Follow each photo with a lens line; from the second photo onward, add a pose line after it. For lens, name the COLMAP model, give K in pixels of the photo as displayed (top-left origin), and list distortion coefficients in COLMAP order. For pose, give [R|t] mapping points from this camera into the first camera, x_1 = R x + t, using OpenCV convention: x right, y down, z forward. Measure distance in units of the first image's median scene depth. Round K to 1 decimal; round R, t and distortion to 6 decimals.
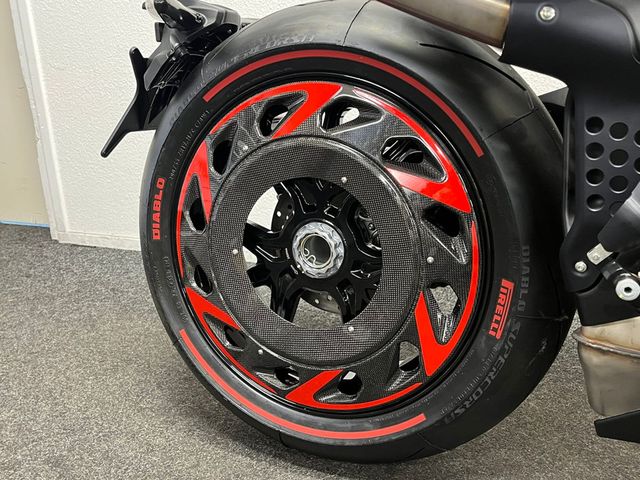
lens RADIAL K [[642.4, 0, 318.6], [0, 642.4, 238.6], [0, 0, 1]] dist [0.072184, 0.000000]
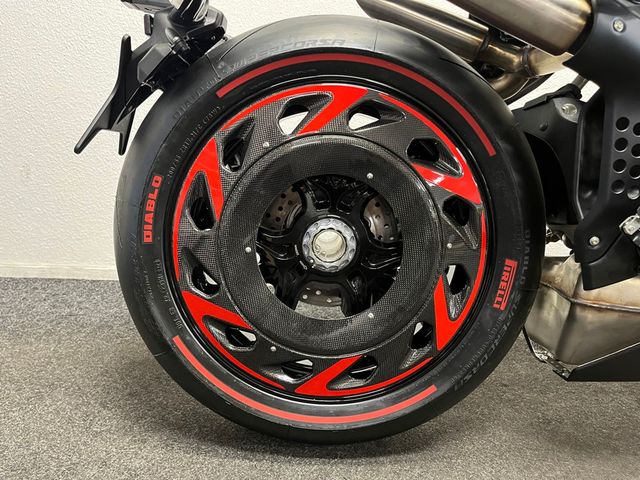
lens RADIAL K [[493.6, 0, 316.7], [0, 493.6, 237.6], [0, 0, 1]] dist [0.053413, -0.017896]
pose [[0.908134, -0.019278, 0.418235, -0.366510], [0.044791, 0.997680, -0.051269, 0.047600], [-0.416276, 0.065293, 0.906891, 0.271011]]
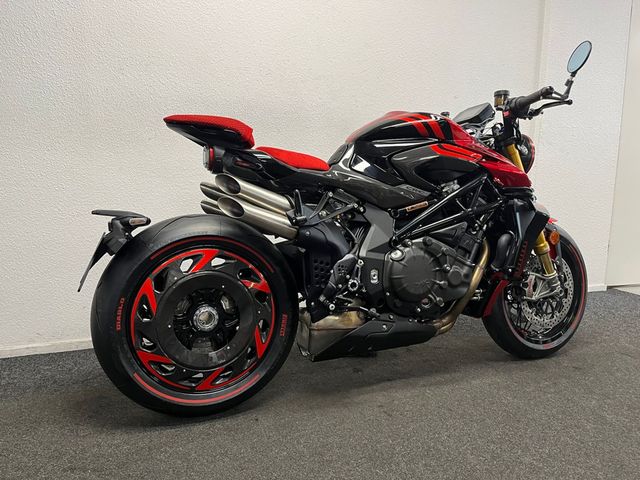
lens RADIAL K [[493.6, 0, 322.8], [0, 493.6, 240.5], [0, 0, 1]] dist [0.053413, -0.017896]
pose [[0.677611, -0.056484, 0.733249, -1.027486], [0.161115, 0.984227, -0.073072, -0.061278], [-0.717555, 0.167652, 0.676023, -0.569351]]
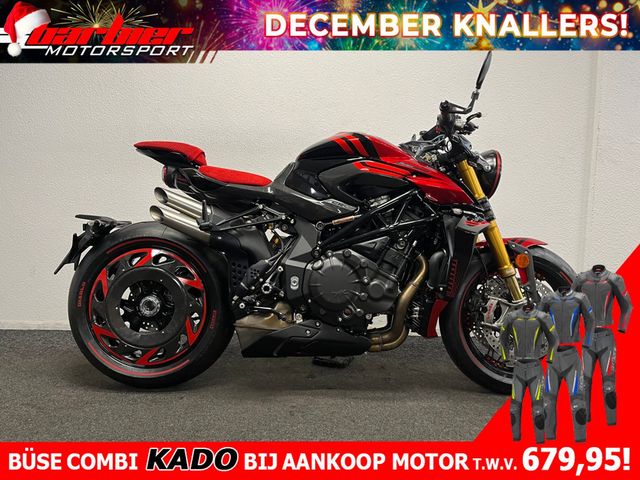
lens RADIAL K [[493.6, 0, 322.6], [0, 493.6, 238.0], [0, 0, 1]] dist [0.053413, -0.017896]
pose [[0.904303, 0.021779, 0.426336, -0.255532], [0.062534, 0.981166, -0.182763, 0.173690], [-0.422287, 0.191934, 0.885909, -1.328568]]
